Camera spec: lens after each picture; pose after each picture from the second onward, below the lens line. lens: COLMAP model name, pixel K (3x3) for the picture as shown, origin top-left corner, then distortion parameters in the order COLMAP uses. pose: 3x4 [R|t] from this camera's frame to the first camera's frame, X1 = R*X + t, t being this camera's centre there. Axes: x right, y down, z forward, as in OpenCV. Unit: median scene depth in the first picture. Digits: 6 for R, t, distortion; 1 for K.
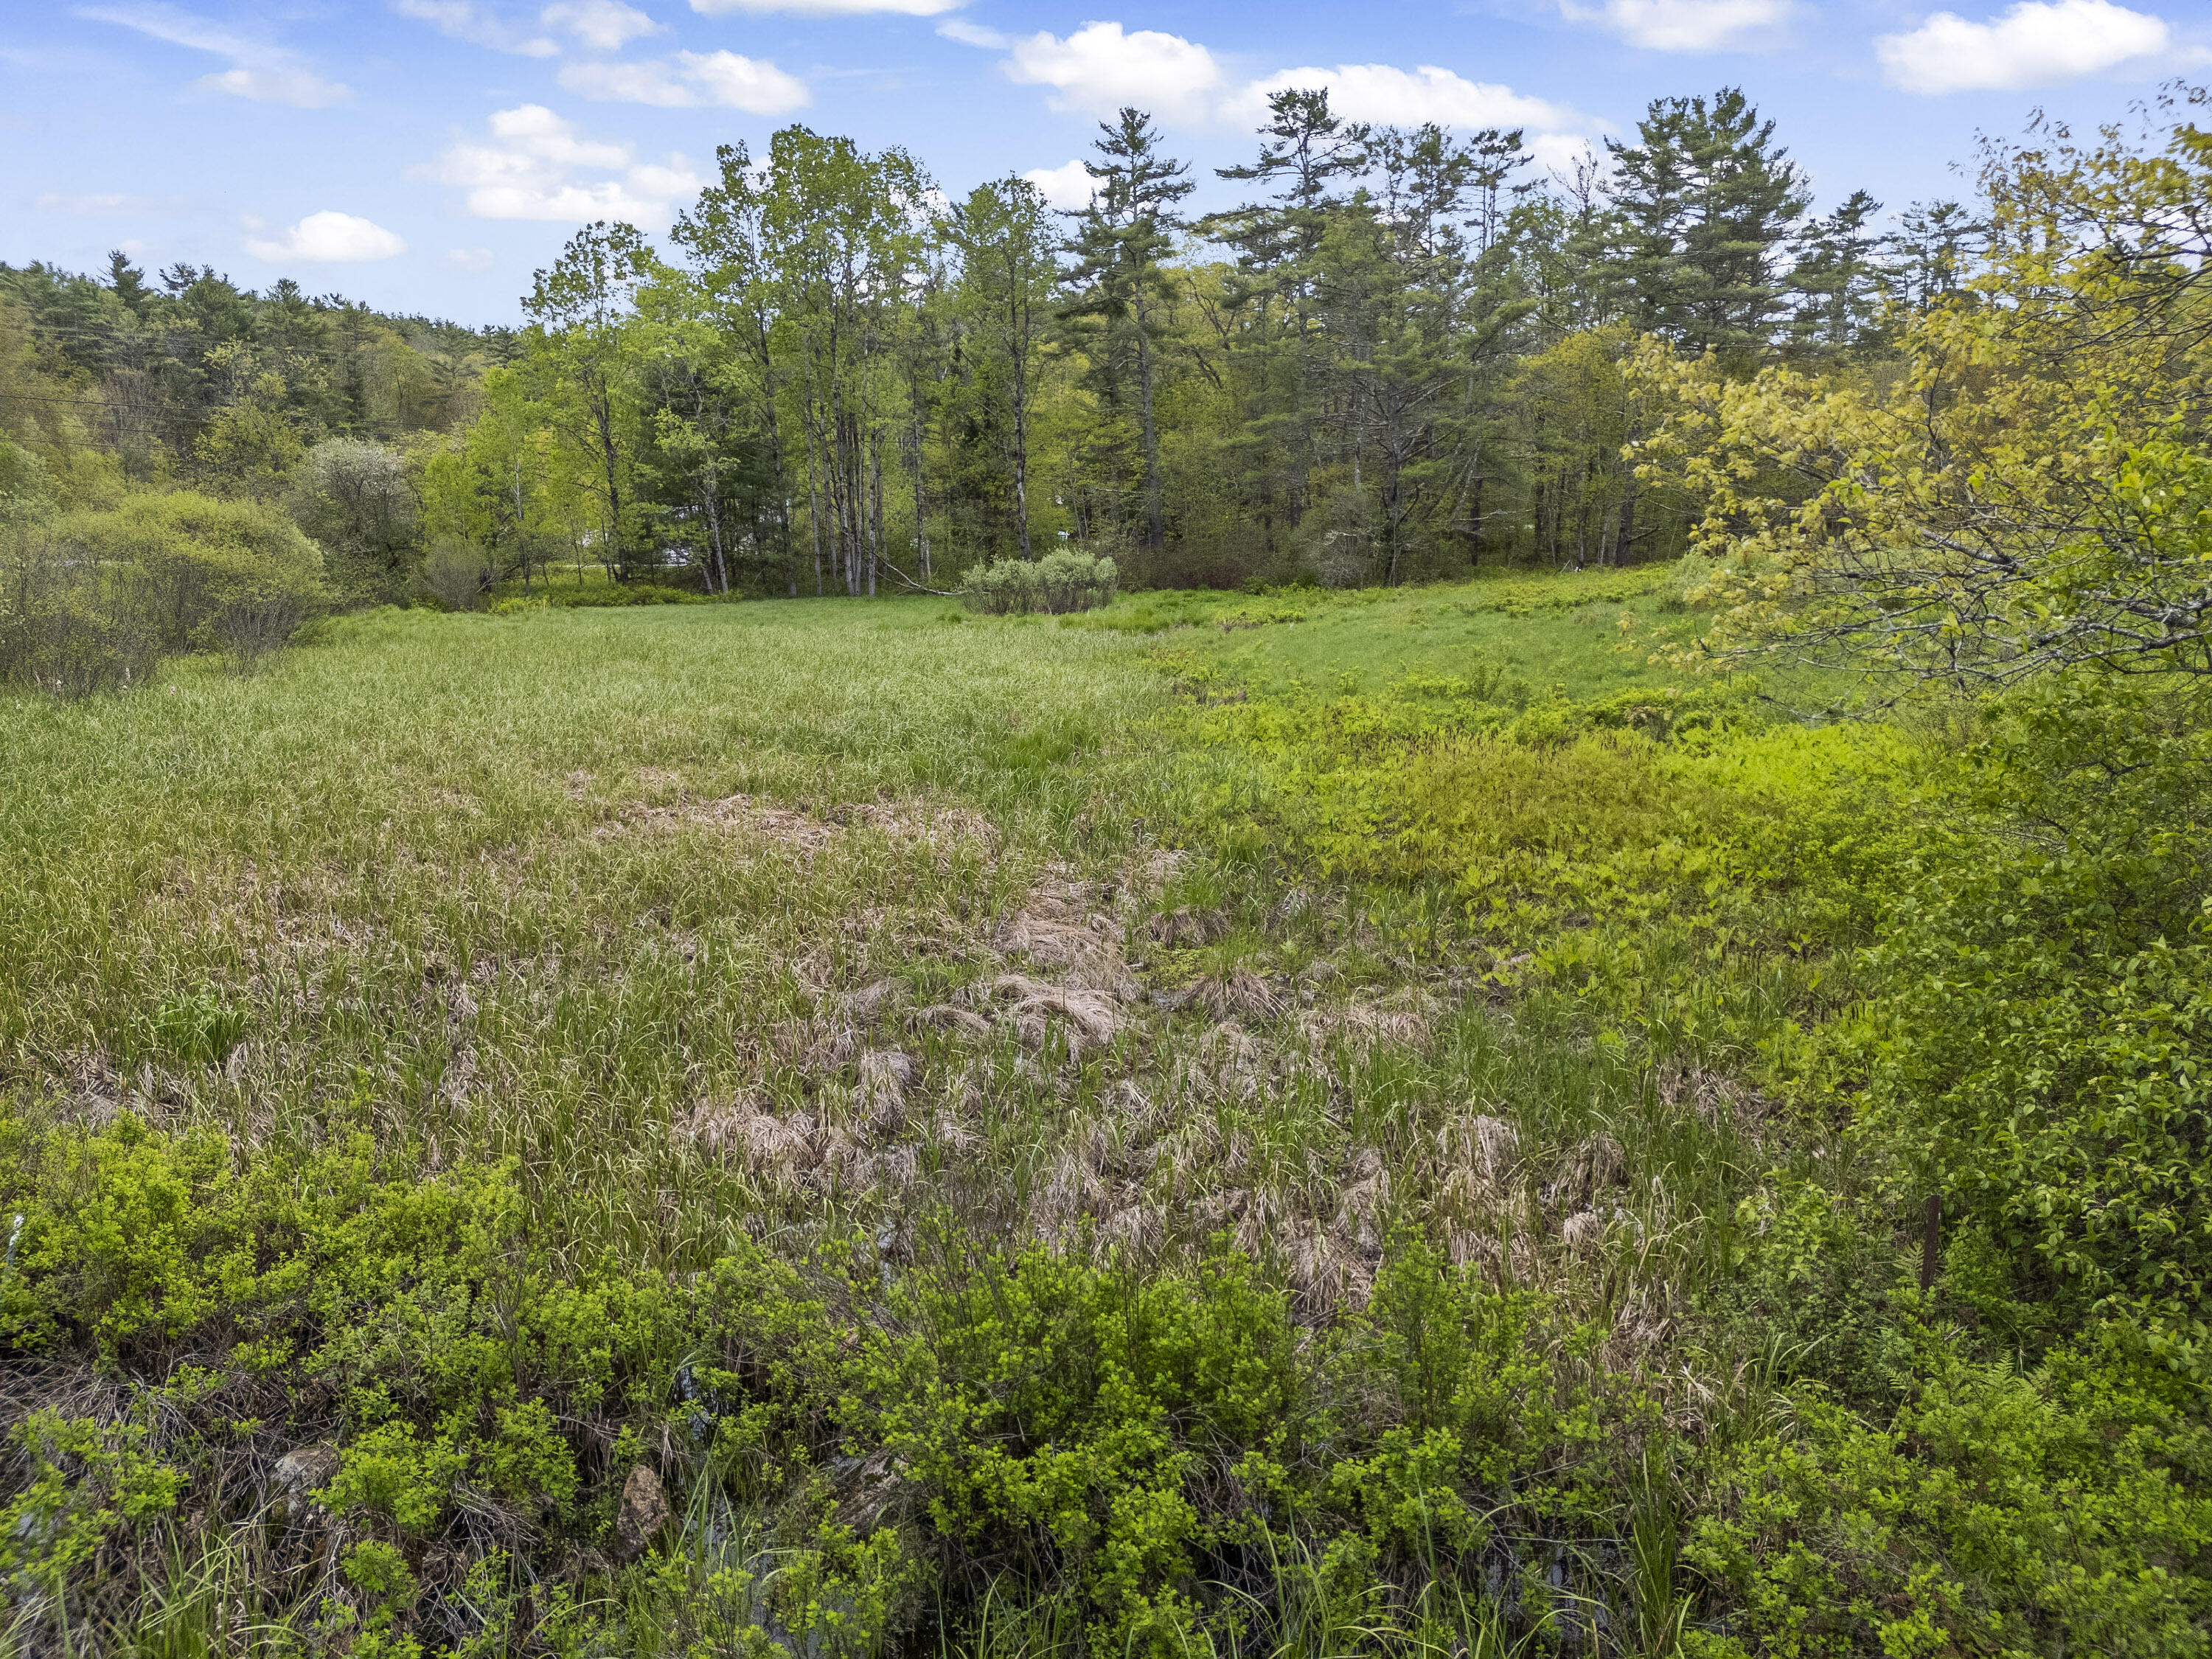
lens RADIAL K [[1732.4, 0, 1176.8], [0, 1732.4, 867.1], [0, 0, 1]] dist [0.152414, -0.280732]
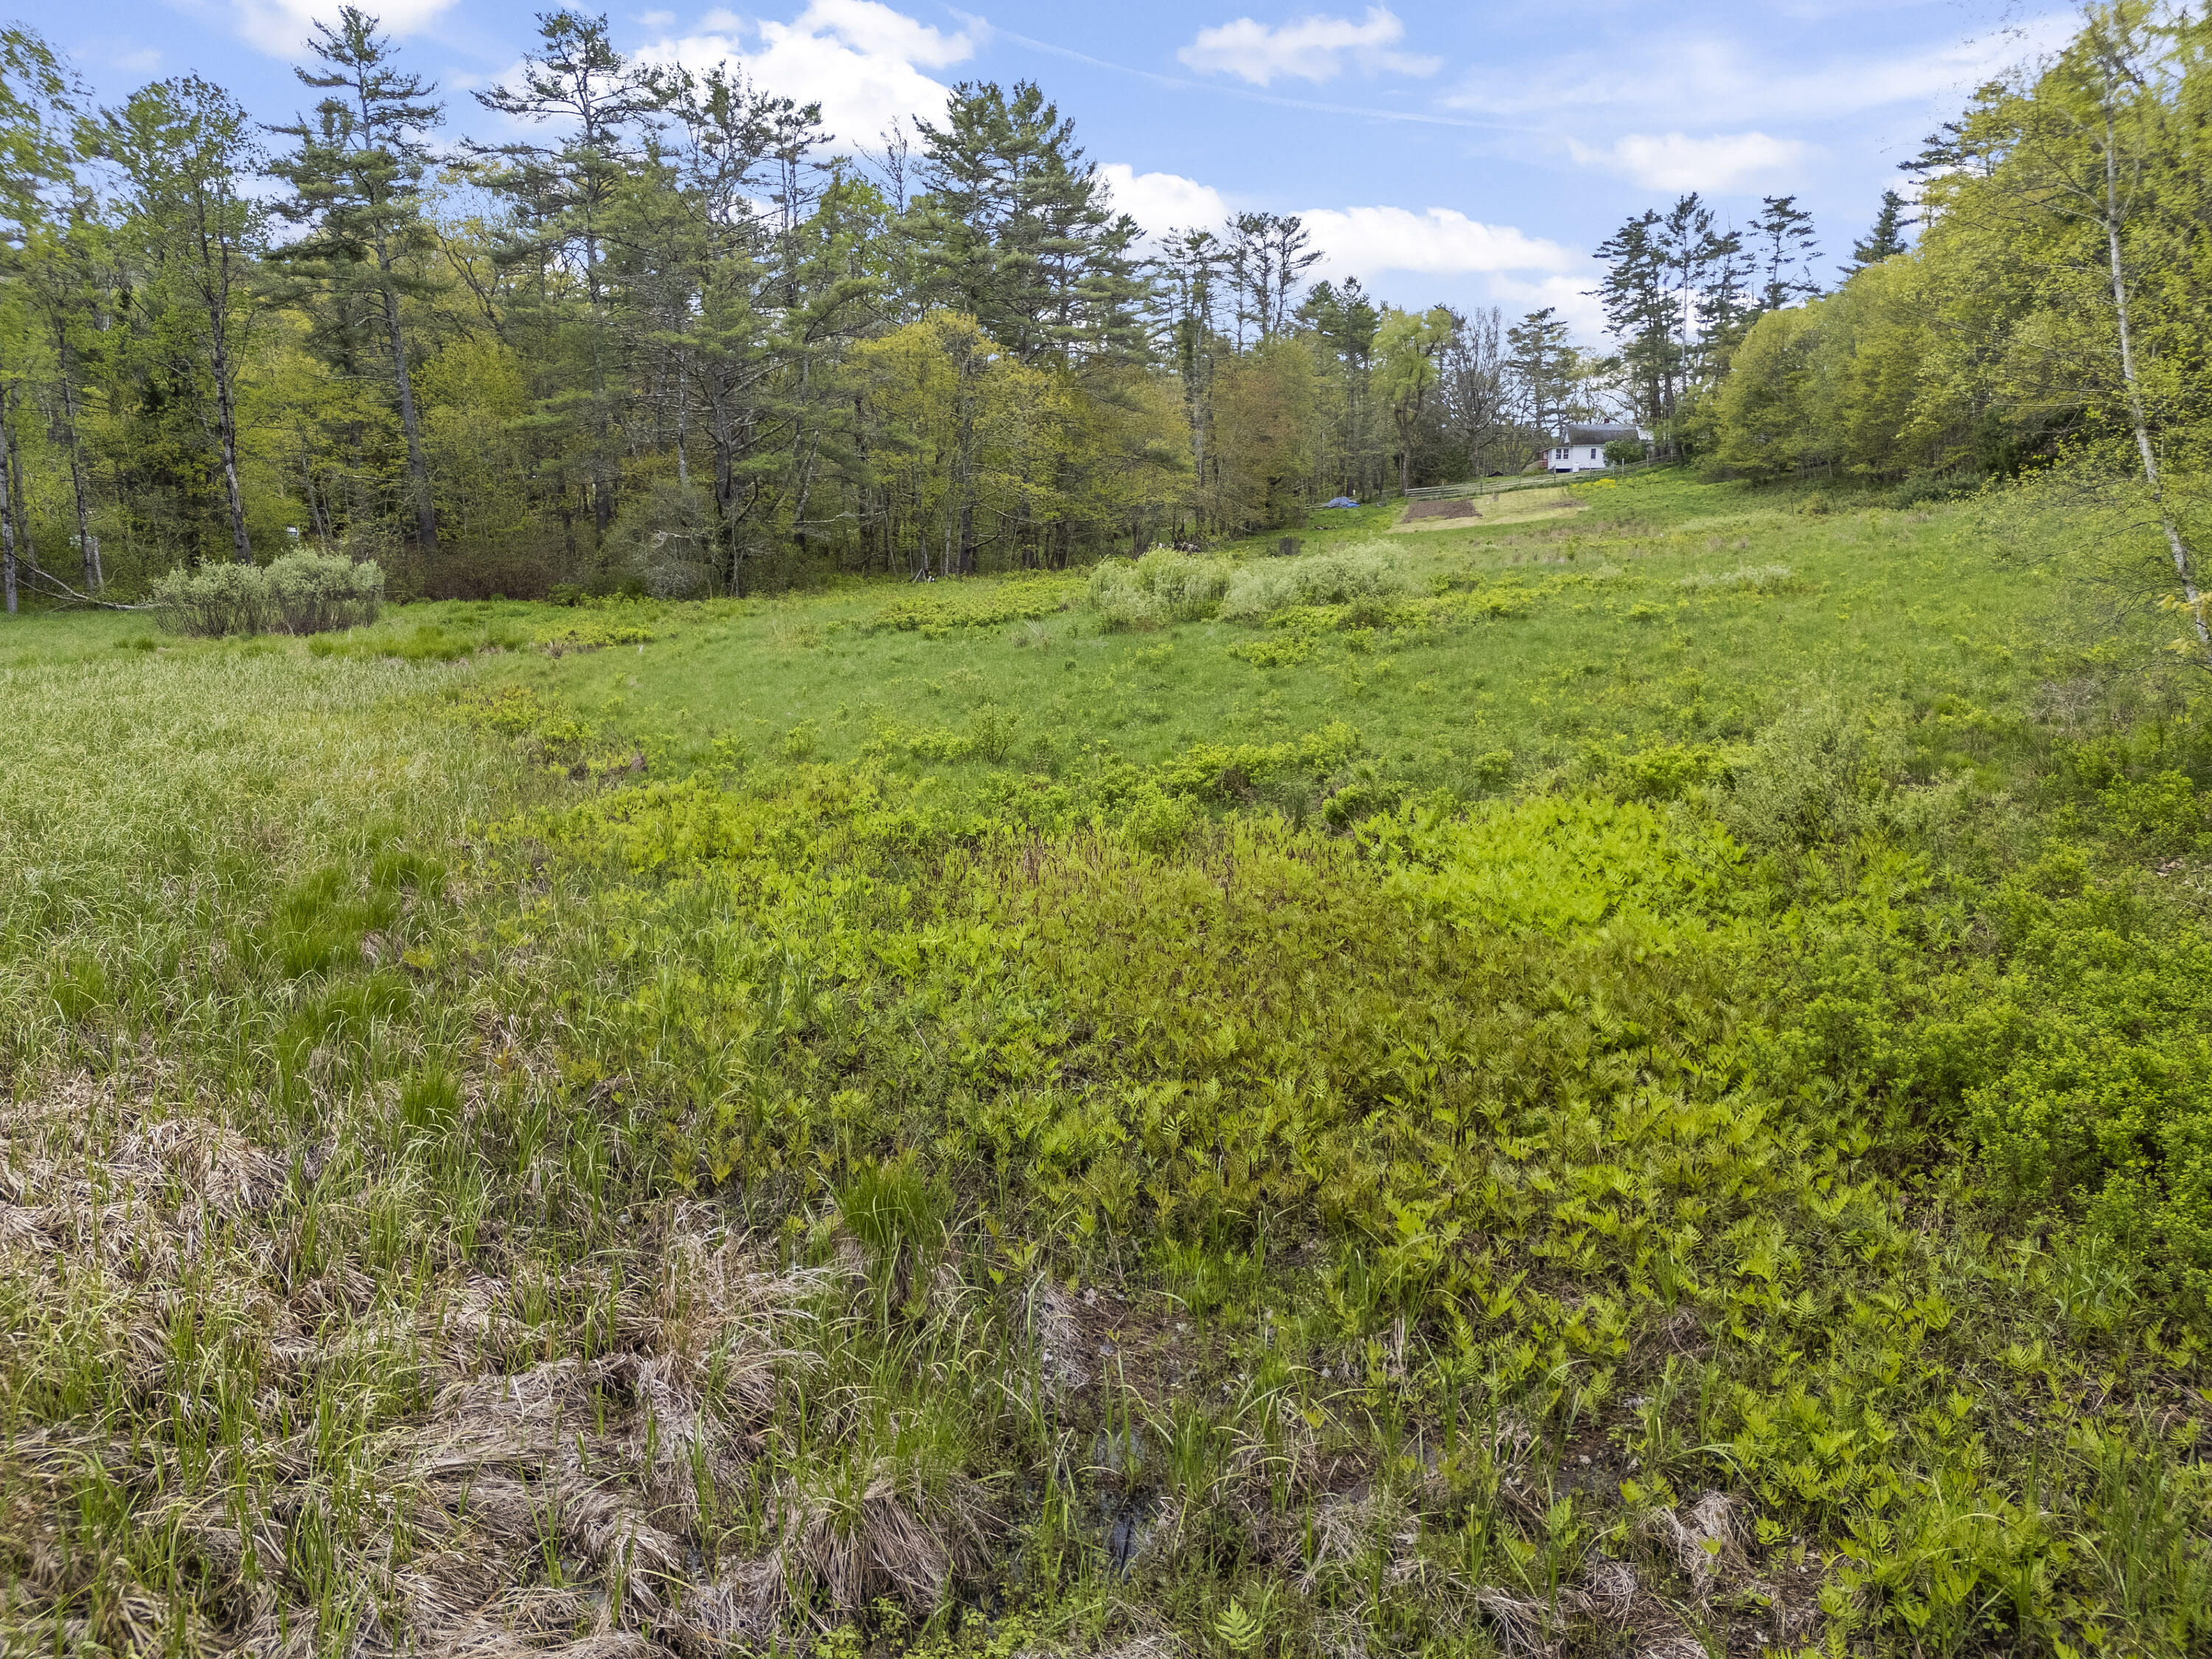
lens RADIAL K [[1610.9, 0, 1109.3], [0, 1610.9, 830.1], [0, 0, 1]] dist [0.074447, -0.074458]
pose [[0.919311, -0.063849, 0.388317, -0.021101], [0.067691, 0.997699, 0.003794, -0.030638], [-0.387666, 0.022798, 0.921518, 0.162990]]
